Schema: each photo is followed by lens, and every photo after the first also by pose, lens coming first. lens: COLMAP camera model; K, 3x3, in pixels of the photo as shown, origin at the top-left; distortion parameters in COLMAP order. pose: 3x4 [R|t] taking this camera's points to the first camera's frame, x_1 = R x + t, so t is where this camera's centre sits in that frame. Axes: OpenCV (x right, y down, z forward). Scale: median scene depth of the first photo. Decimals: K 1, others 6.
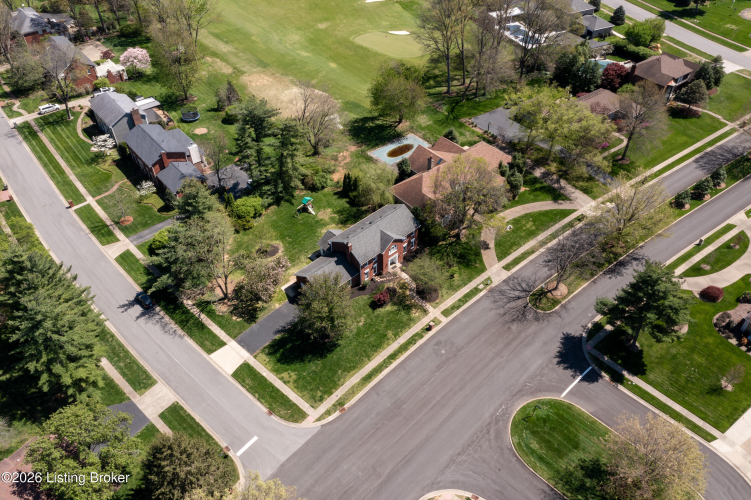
lens RADIAL K [[590.3, 0, 375.5], [0, 590.3, 250.0], [0, 0, 1]] dist [0.008880, 0.005663]
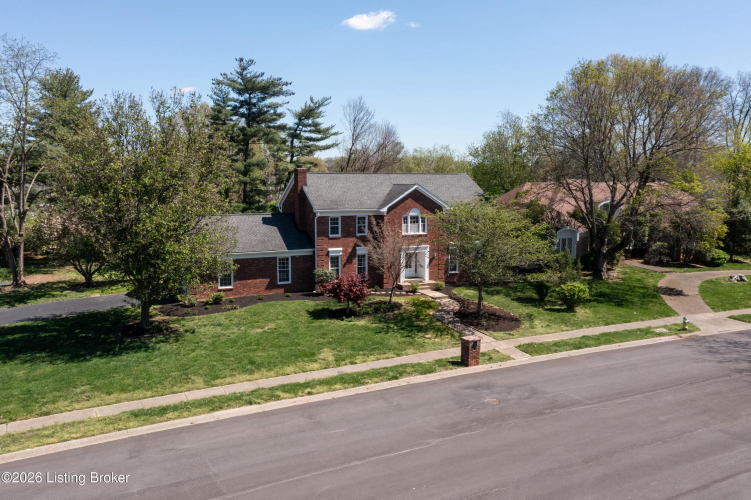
lens RADIAL K [[596.2, 0, 375.5], [0, 596.2, 250.0], [0, 0, 1]] dist [0.036652, 0.002996]
pose [[0.952651, 0.055448, -0.298968, 0.128024], [-0.219301, 0.806375, -0.549241, 0.245600], [0.210626, 0.588799, 0.780354, 0.696664]]
